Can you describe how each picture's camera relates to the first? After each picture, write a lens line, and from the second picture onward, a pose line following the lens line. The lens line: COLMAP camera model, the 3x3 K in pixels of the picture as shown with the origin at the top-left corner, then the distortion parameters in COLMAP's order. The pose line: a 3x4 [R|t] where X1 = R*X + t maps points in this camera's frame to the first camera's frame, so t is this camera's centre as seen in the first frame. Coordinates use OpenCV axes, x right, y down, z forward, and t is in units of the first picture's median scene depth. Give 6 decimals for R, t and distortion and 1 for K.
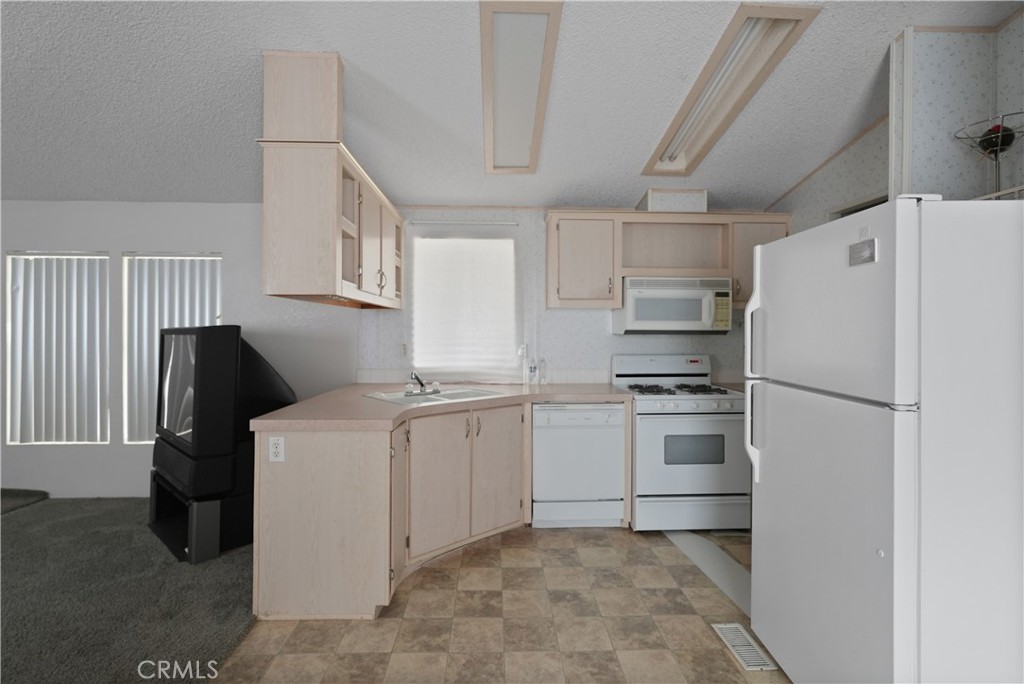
lens RADIAL K [[464.4, 0, 509.4], [0, 464.4, 329.3], [0, 0, 1]] dist [-0.003480, 0.001646]
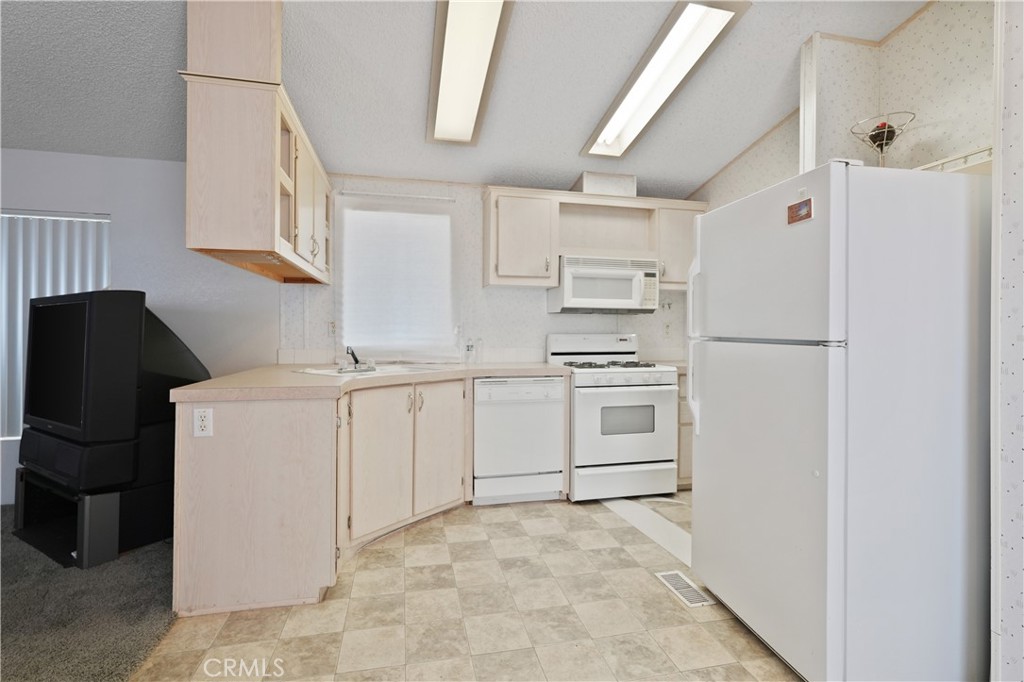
lens RADIAL K [[472.6, 0, 509.0], [0, 472.6, 328.3], [0, 0, 1]] dist [-0.000806, 0.000526]
pose [[0.982331, 0.002340, 0.187136, -0.082408], [-0.002109, 0.999997, -0.001432, 0.067292], [-0.187139, 0.001012, 0.982333, 0.000466]]
